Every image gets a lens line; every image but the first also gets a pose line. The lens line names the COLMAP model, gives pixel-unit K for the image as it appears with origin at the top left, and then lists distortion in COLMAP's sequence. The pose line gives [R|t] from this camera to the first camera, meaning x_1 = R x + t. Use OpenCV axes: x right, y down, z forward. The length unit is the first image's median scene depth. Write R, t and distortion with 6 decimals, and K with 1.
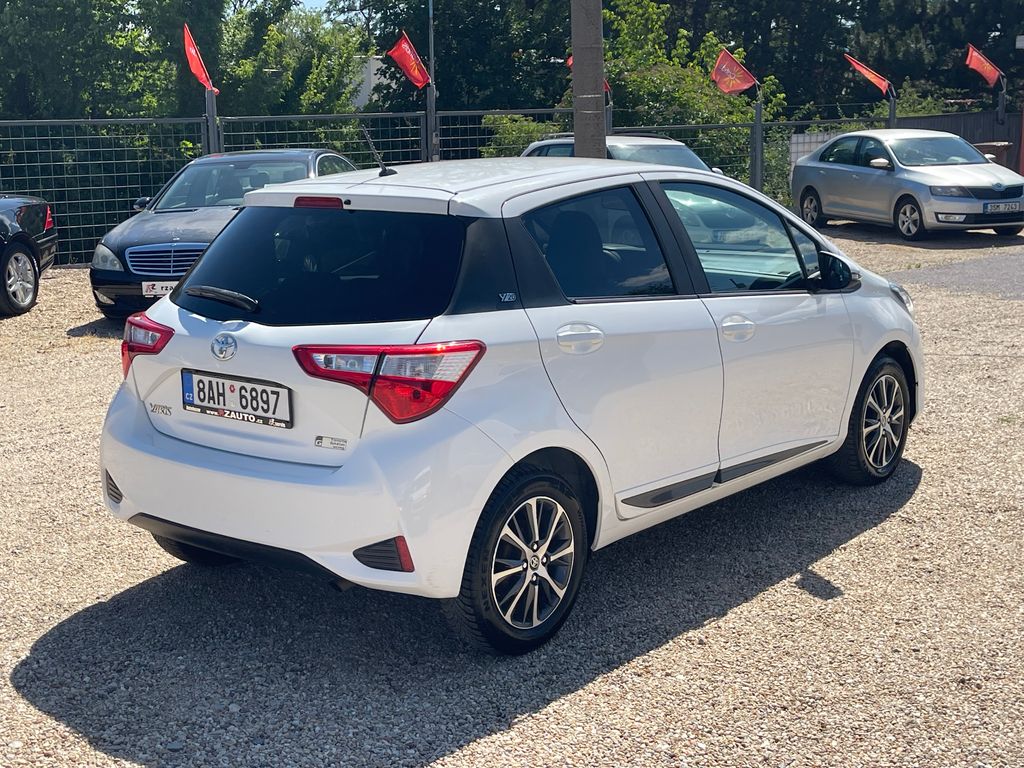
lens RADIAL K [[1342.0, 0, 512.0], [0, 1342.0, 384.0], [0, 0, 1]] dist [0.087123, -0.052981]
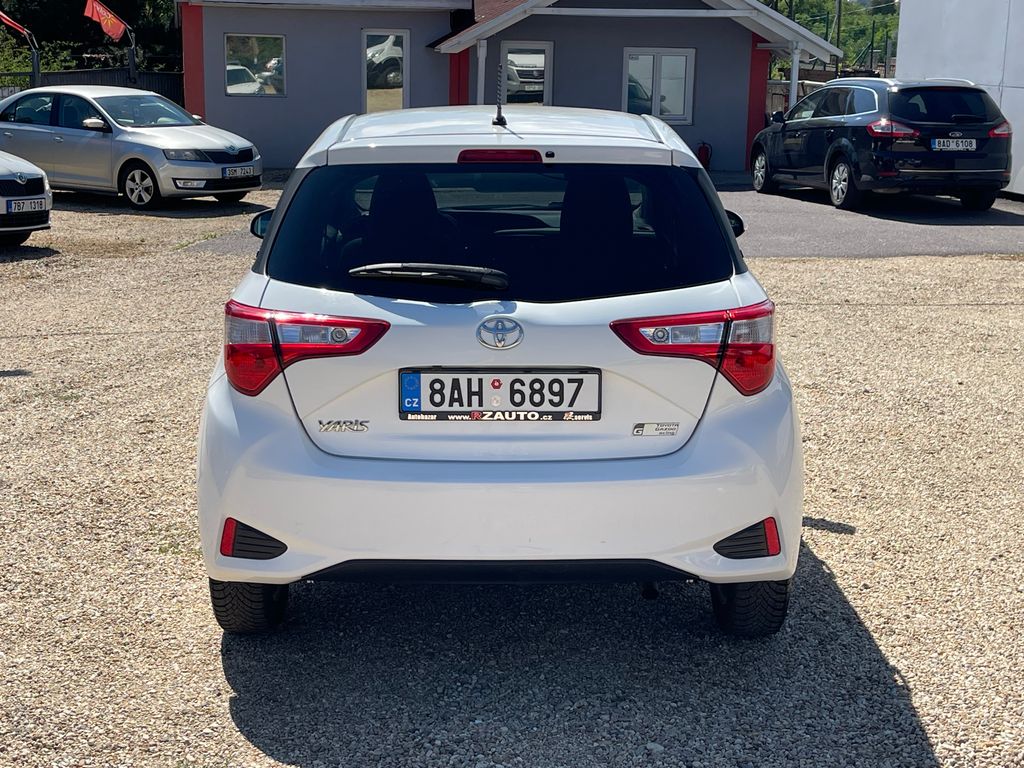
lens RADIAL K [[1522.0, 0, 512.0], [0, 1522.0, 384.0], [0, 0, 1]] dist [0.053747, 0.045373]
pose [[0.779510, -0.105246, 0.617485, -0.765510], [0.102493, 0.993928, 0.040021, -0.032320], [-0.617948, 0.032091, 0.785564, 0.264718]]
